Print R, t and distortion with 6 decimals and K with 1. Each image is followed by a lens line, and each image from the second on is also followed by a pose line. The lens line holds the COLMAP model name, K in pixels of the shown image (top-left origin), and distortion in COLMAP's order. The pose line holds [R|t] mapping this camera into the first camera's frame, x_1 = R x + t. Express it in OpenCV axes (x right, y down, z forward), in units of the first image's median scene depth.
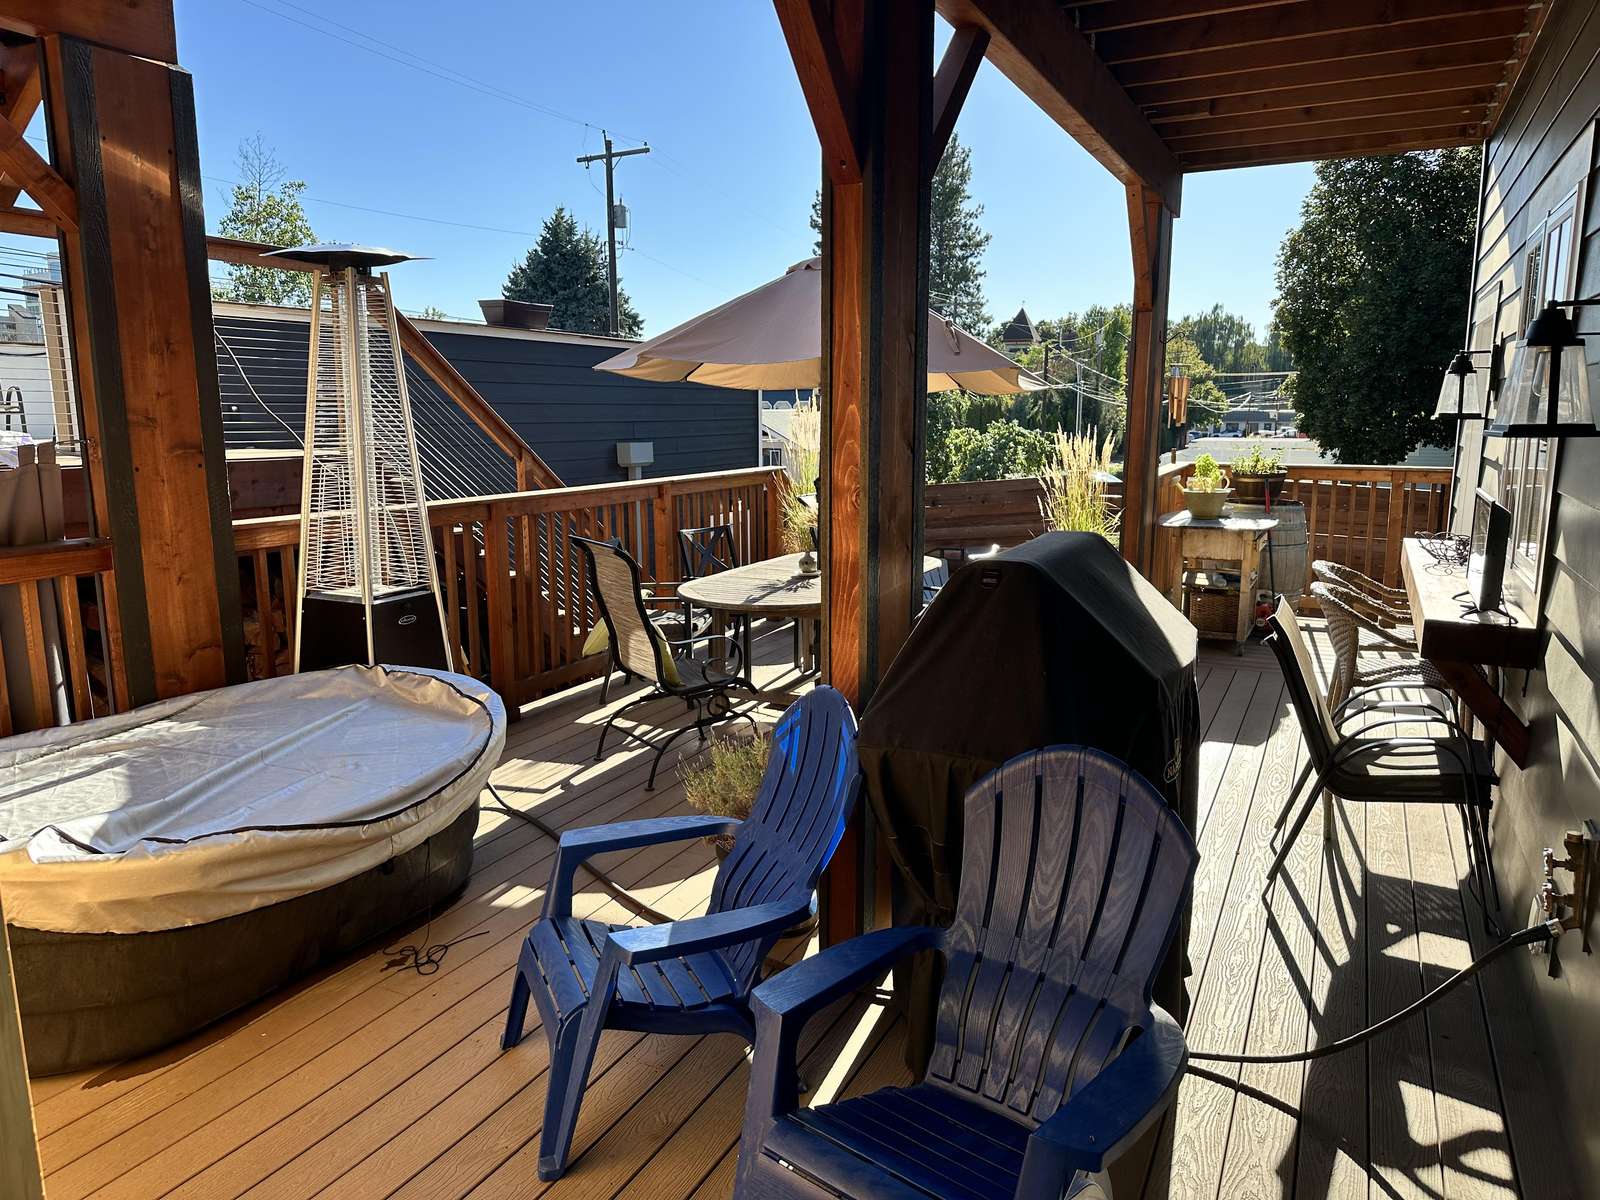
lens RADIAL K [[1121.6, 0, 800.0], [0, 1121.6, 600.0], [0, 0, 1]] dist [0.001395, -0.003678]
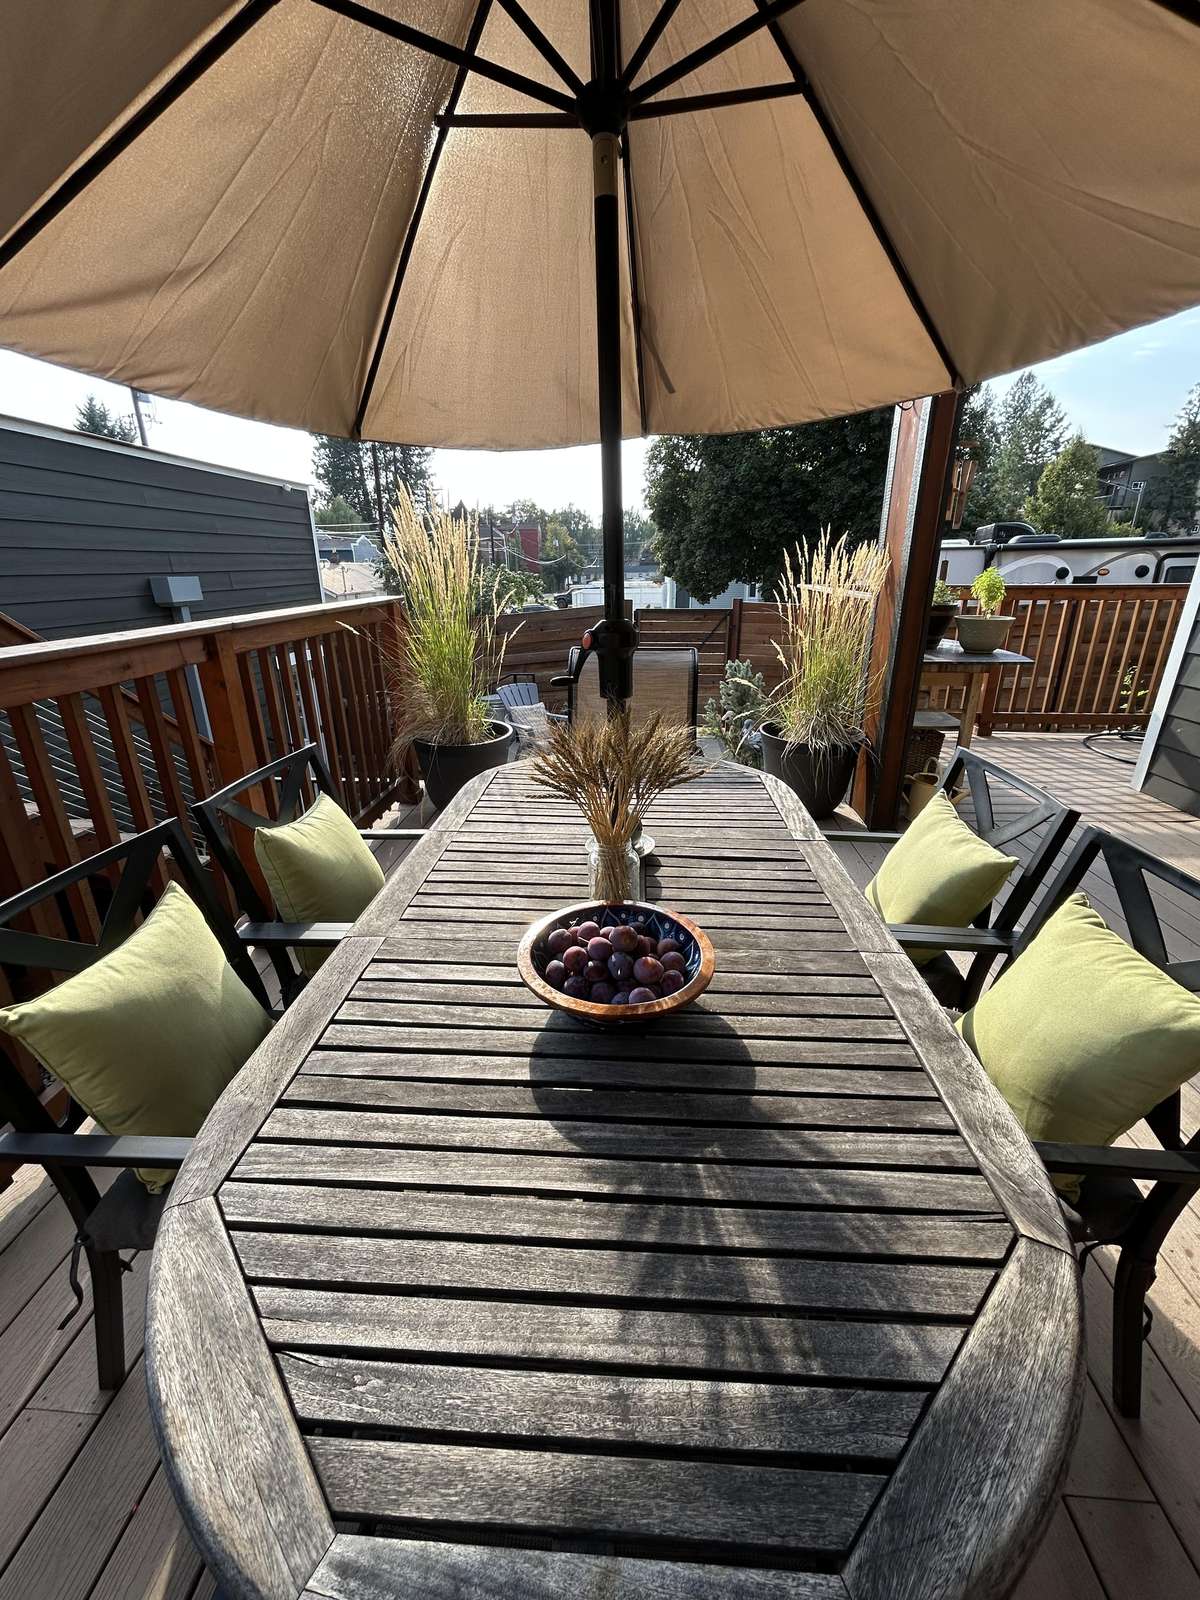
lens RADIAL K [[646.5, 0, 600.0], [0, 646.5, 800.0], [0, 0, 1]] dist [0.001289, 0.000202]
pose [[0.924104, -0.132776, 0.358332, -0.018745], [0.067673, 0.979737, 0.188509, -0.018095], [-0.376100, -0.149952, 0.914365, 0.163086]]
